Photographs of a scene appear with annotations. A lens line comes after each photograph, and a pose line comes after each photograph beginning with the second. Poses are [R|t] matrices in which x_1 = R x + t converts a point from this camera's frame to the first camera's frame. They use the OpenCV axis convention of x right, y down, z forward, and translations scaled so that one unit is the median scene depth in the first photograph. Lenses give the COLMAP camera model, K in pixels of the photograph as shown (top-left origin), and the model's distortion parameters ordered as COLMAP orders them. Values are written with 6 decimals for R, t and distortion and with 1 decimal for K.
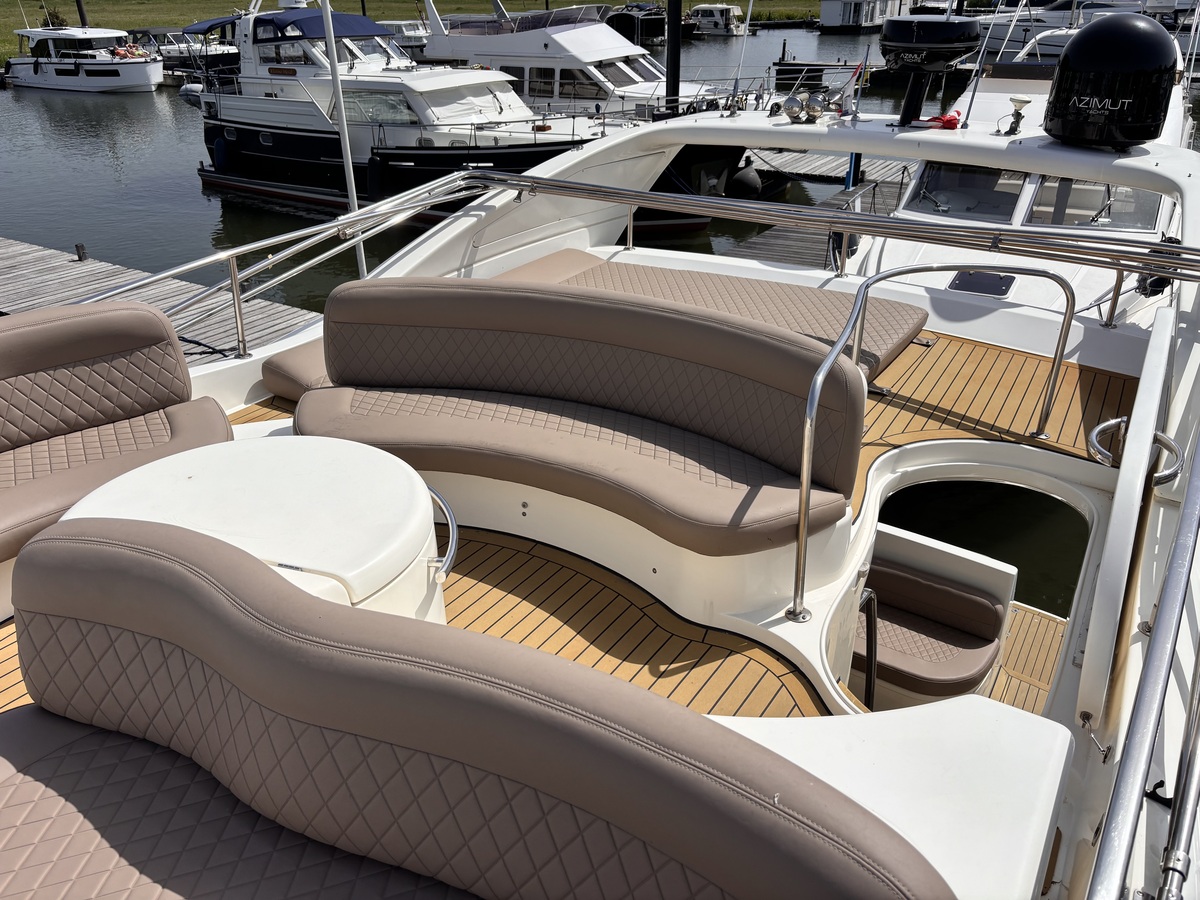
lens RADIAL K [[924.2, 0, 596.1], [0, 924.2, 443.5], [0, 0, 1]] dist [0.023002, -0.005369]
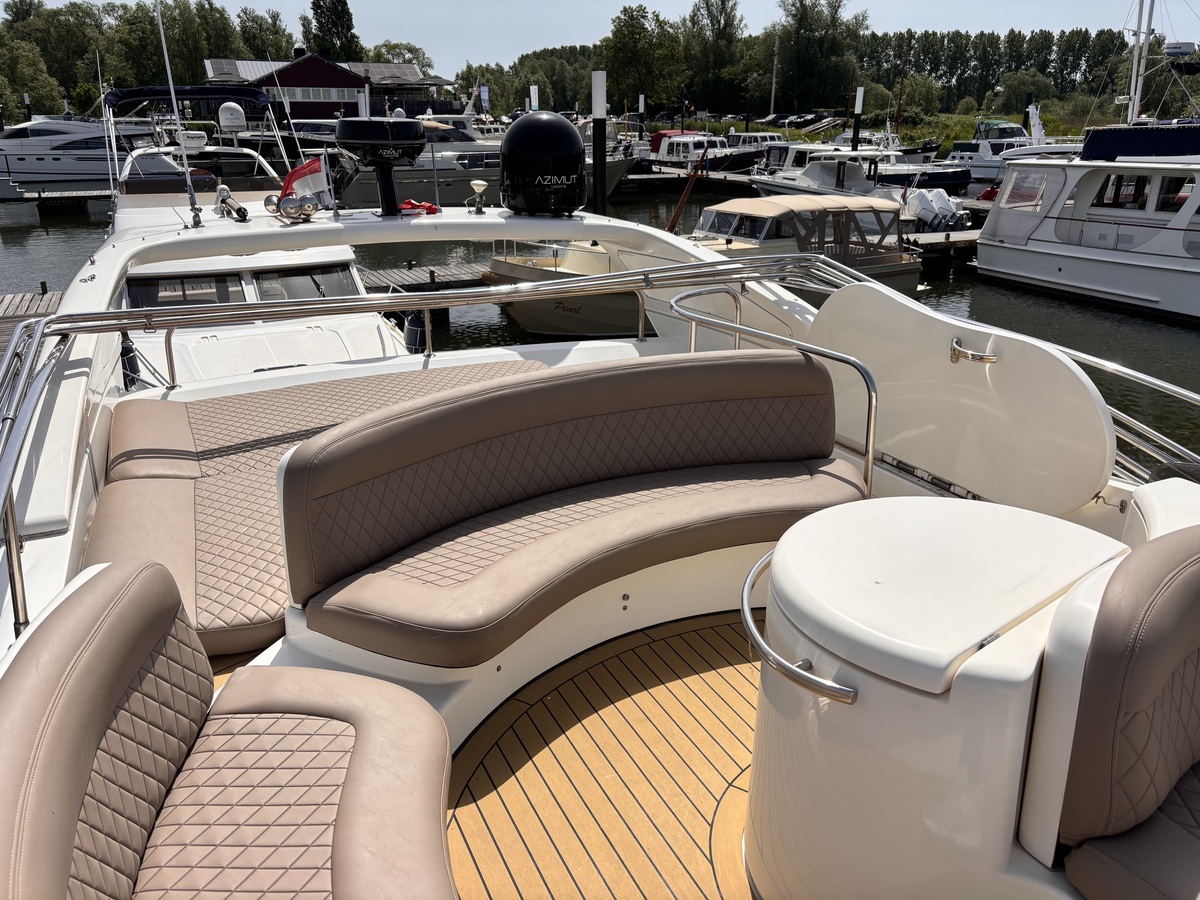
lens RADIAL K [[924.2, 0, 596.1], [0, 924.2, 443.5], [0, 0, 1]] dist [0.023002, -0.005369]
pose [[0.544214, -0.285151, 0.788999, -0.739289], [0.375099, 0.923930, 0.075191, -0.147955], [-0.750421, 0.255033, 0.609776, 0.397117]]
